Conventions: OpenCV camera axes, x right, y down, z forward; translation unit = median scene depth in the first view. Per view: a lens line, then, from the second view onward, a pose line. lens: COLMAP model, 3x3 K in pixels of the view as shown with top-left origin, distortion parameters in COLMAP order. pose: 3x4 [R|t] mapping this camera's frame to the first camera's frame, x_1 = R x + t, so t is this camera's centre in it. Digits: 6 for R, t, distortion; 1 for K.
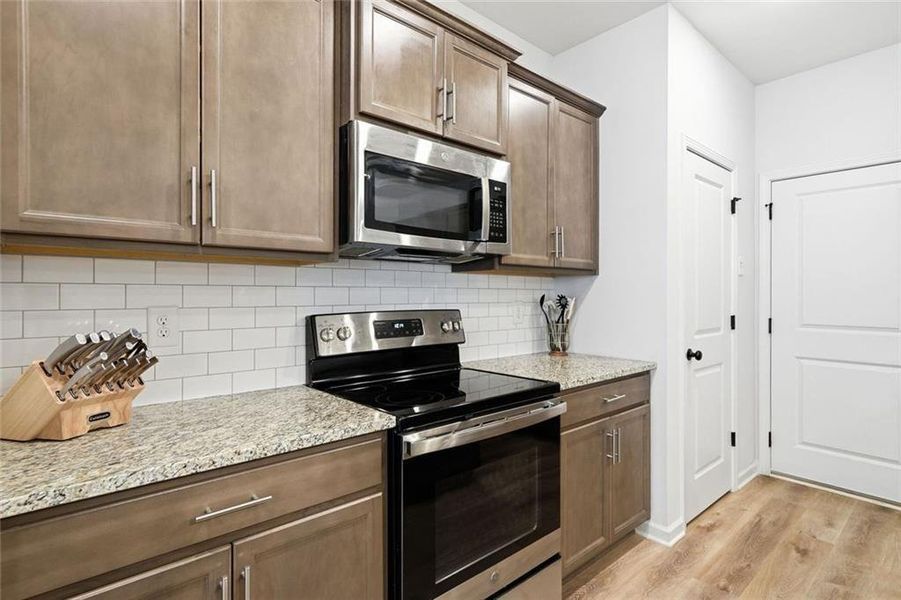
lens RADIAL K [[466.4, 0, 481.2], [0, 466.4, 294.6], [0, 0, 1]] dist [0.003574, 0.000573]
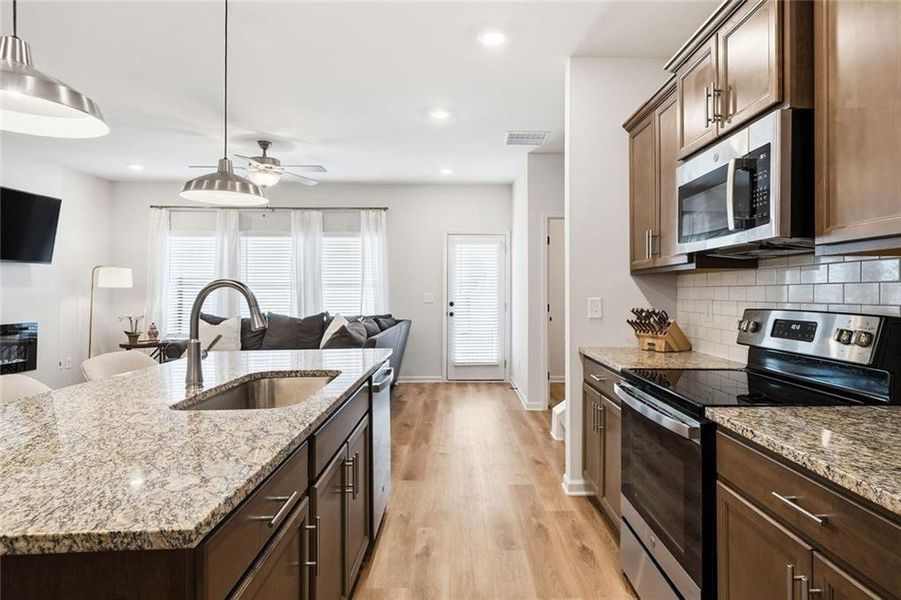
lens RADIAL K [[515.9, 0, 475.0], [0, 515.9, 288.6], [0, 0, 1]] dist [0.003063, 0.000808]
pose [[-0.663472, -0.006019, -0.748177, 1.187029], [-0.002089, 0.999979, -0.006192, -0.000072], [0.748198, -0.002546, -0.663470, 1.437596]]
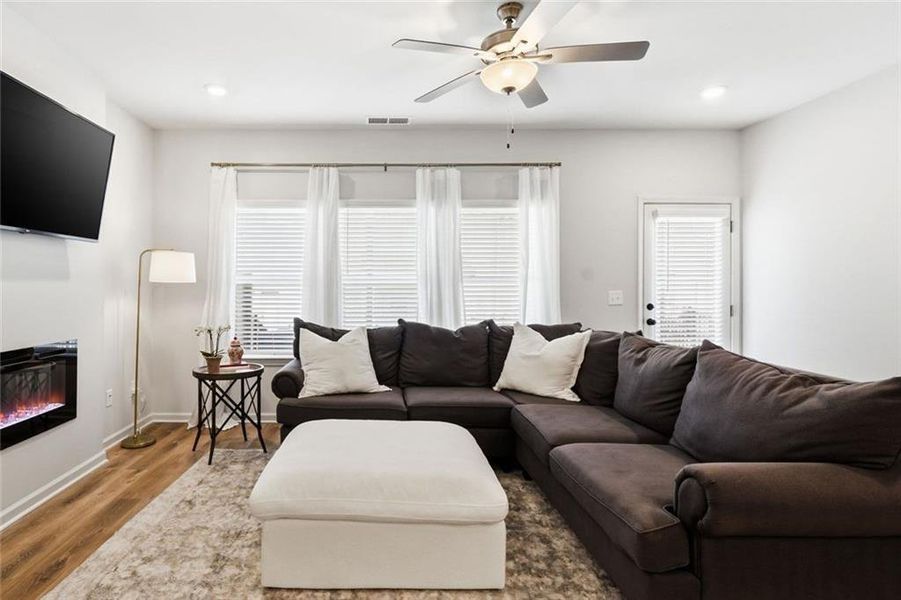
lens RADIAL K [[465.4, 0, 355.0], [0, 465.4, 287.1], [0, 0, 1]] dist [-0.000069, -0.000071]
pose [[-0.688956, -0.001586, -0.724801, 1.130750], [-0.001628, 0.999998, -0.000641, -0.003151], [0.724801, 0.000739, -0.688958, -0.825348]]
